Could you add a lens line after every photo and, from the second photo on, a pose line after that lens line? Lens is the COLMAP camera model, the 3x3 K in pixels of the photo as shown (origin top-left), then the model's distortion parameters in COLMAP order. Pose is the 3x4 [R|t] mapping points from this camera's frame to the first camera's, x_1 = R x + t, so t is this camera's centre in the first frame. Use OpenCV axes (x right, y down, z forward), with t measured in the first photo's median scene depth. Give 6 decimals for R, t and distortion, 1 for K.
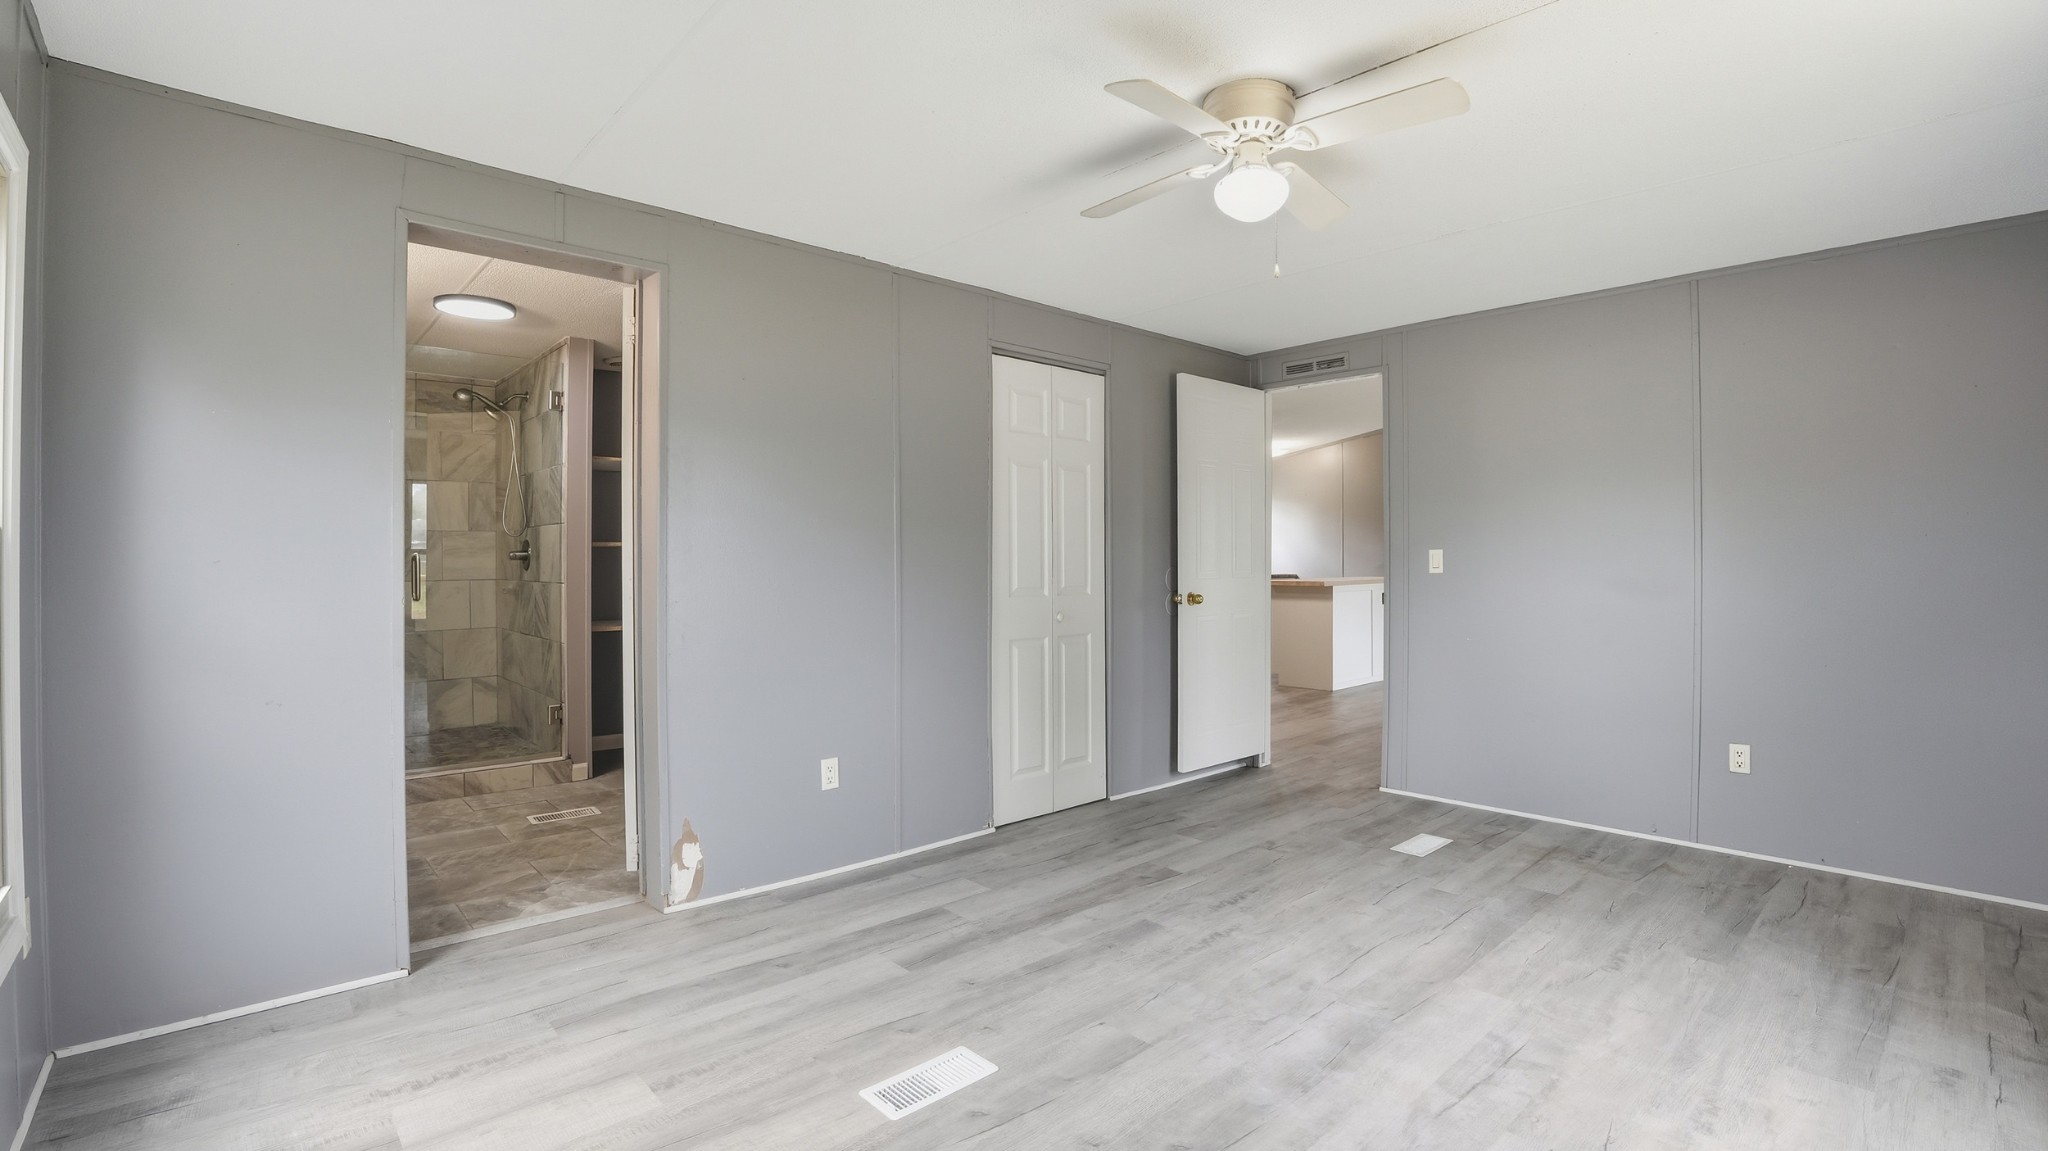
lens RADIAL K [[913.2, 0, 1019.3], [0, 913.2, 563.6], [0, 0, 1]] dist [-0.046693, 0.000737]
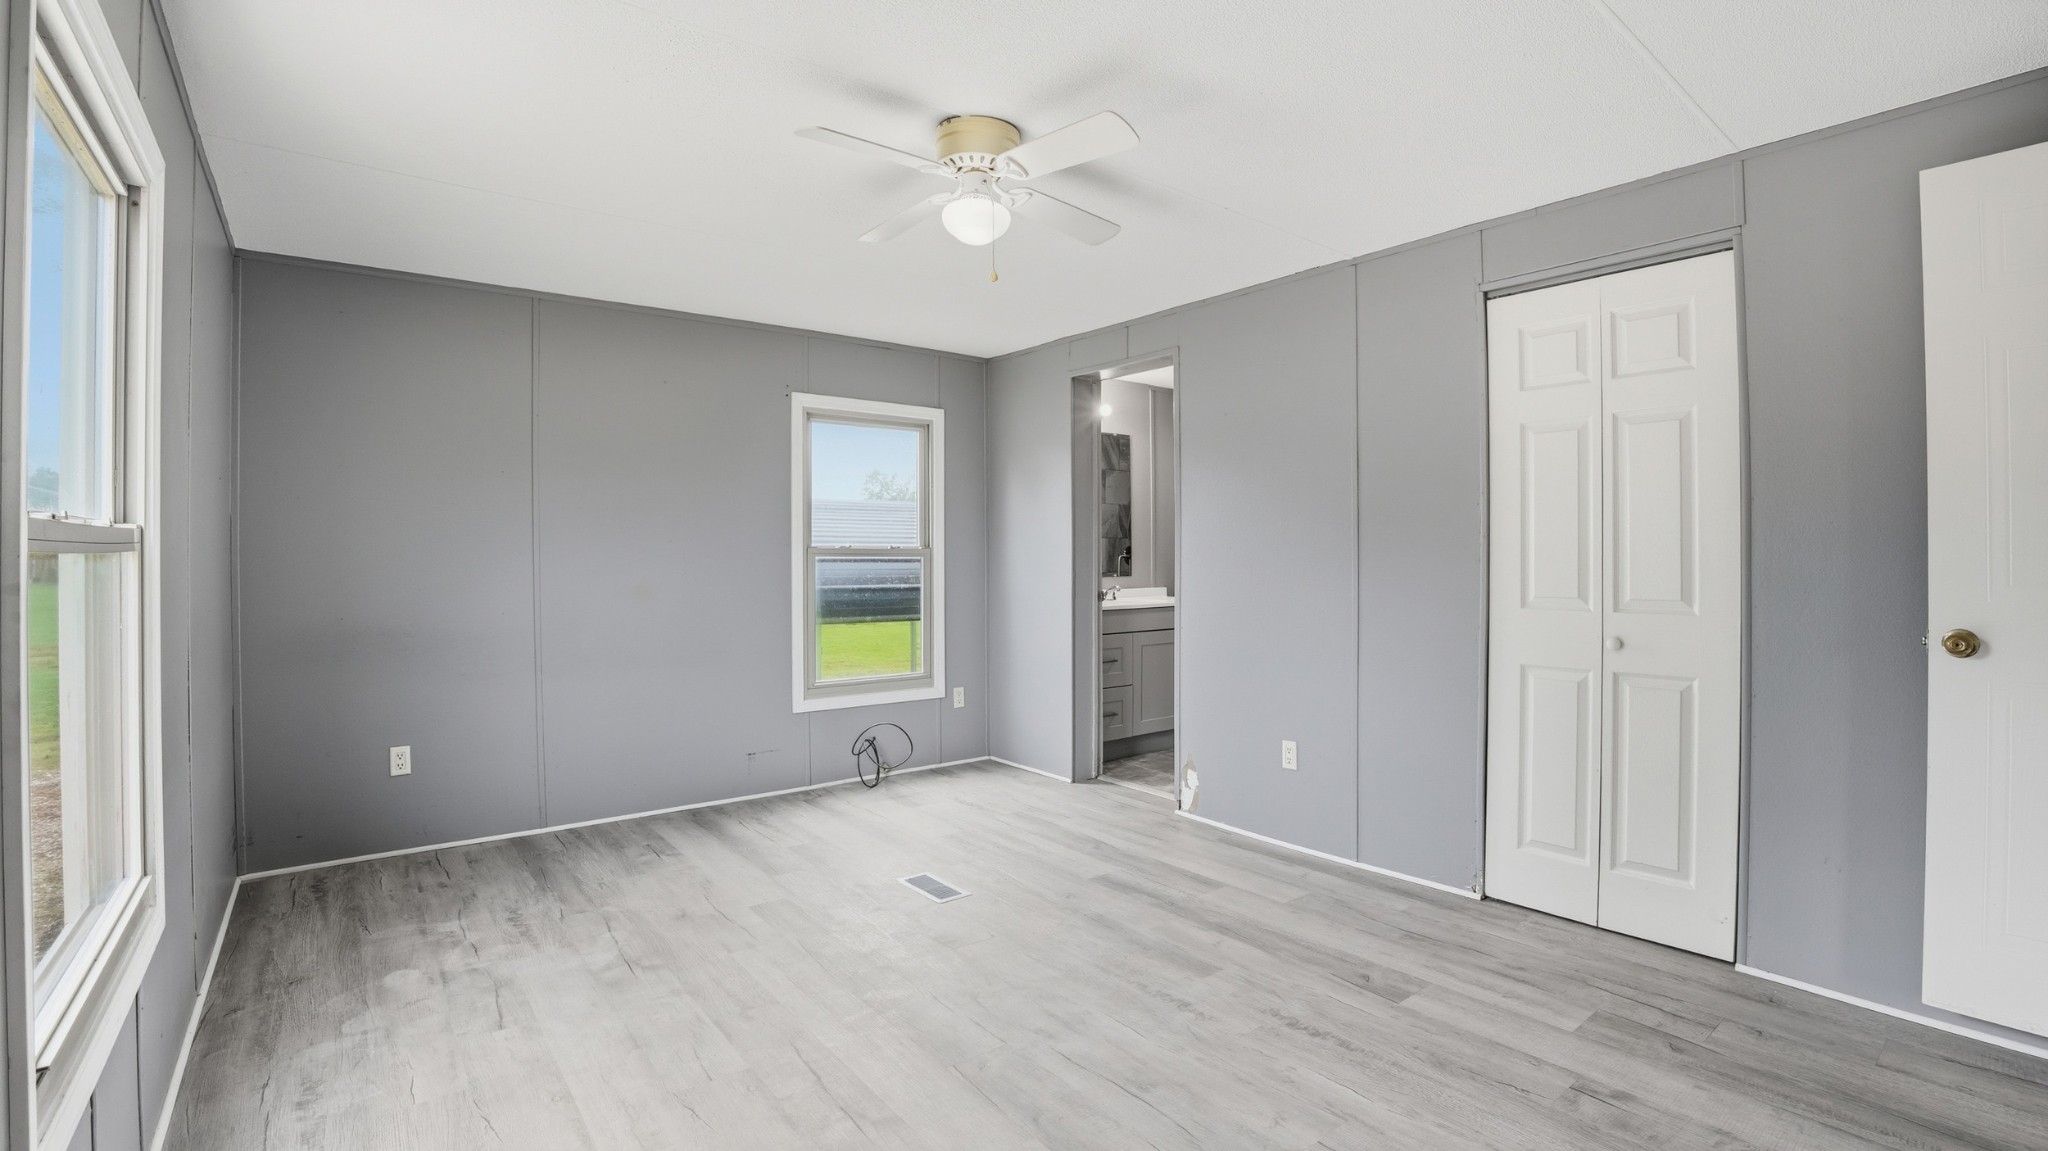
lens RADIAL K [[913.2, 0, 1019.3], [0, 913.2, 563.6], [0, 0, 1]] dist [-0.046693, 0.000737]
pose [[-0.086467, 0.000265, -0.996255, 1.045410], [0.004133, 0.999991, -0.000093, 0.006346], [0.996246, -0.004126, -0.086467, 0.914243]]
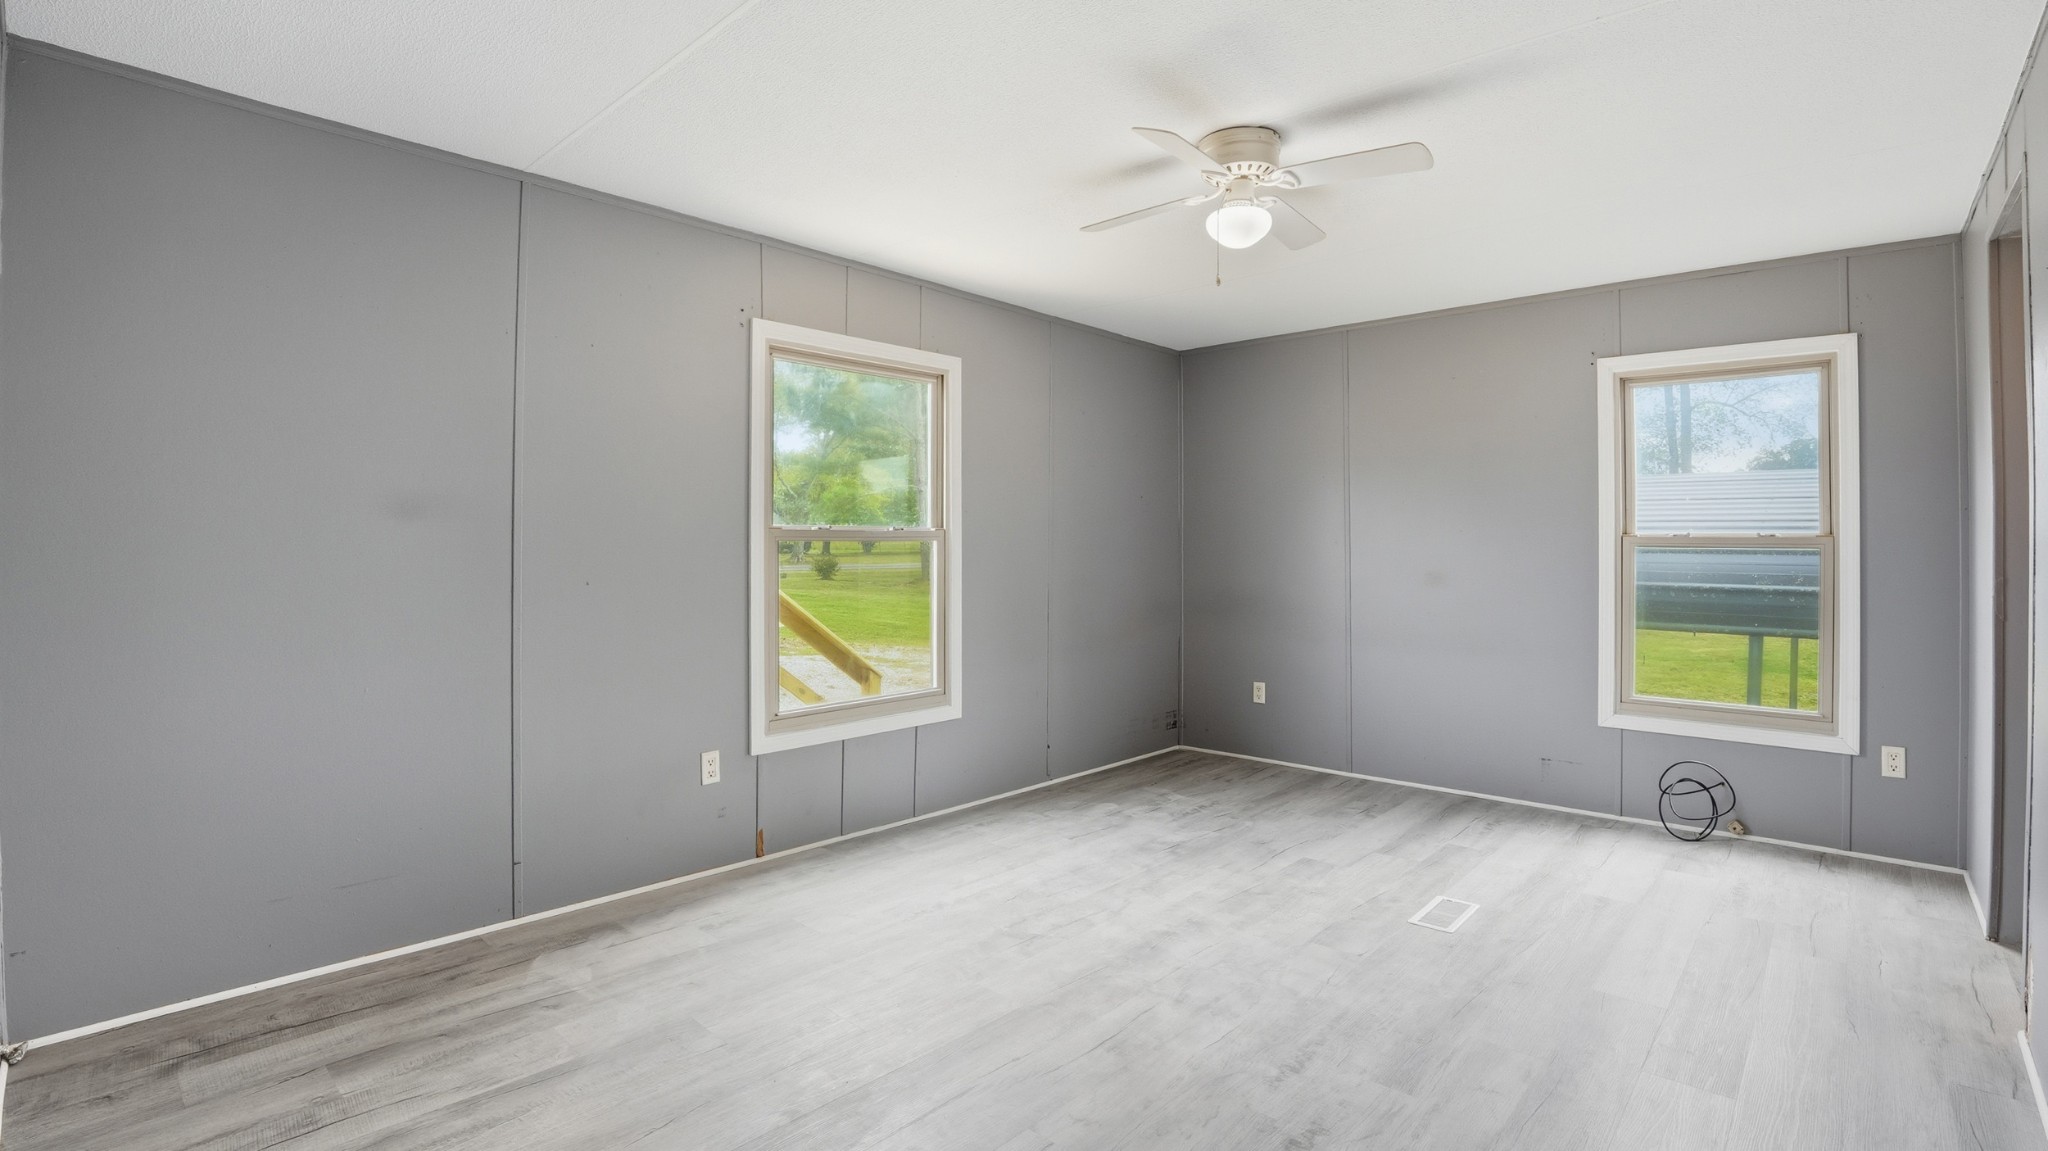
lens RADIAL K [[913.2, 0, 1019.3], [0, 913.2, 563.6], [0, 0, 1]] dist [-0.046693, 0.000737]
pose [[-0.996494, -0.003128, -0.083603, 0.494572], [-0.004695, 0.999817, 0.018552, -0.004057], [0.083530, 0.018879, -0.996326, 1.668734]]
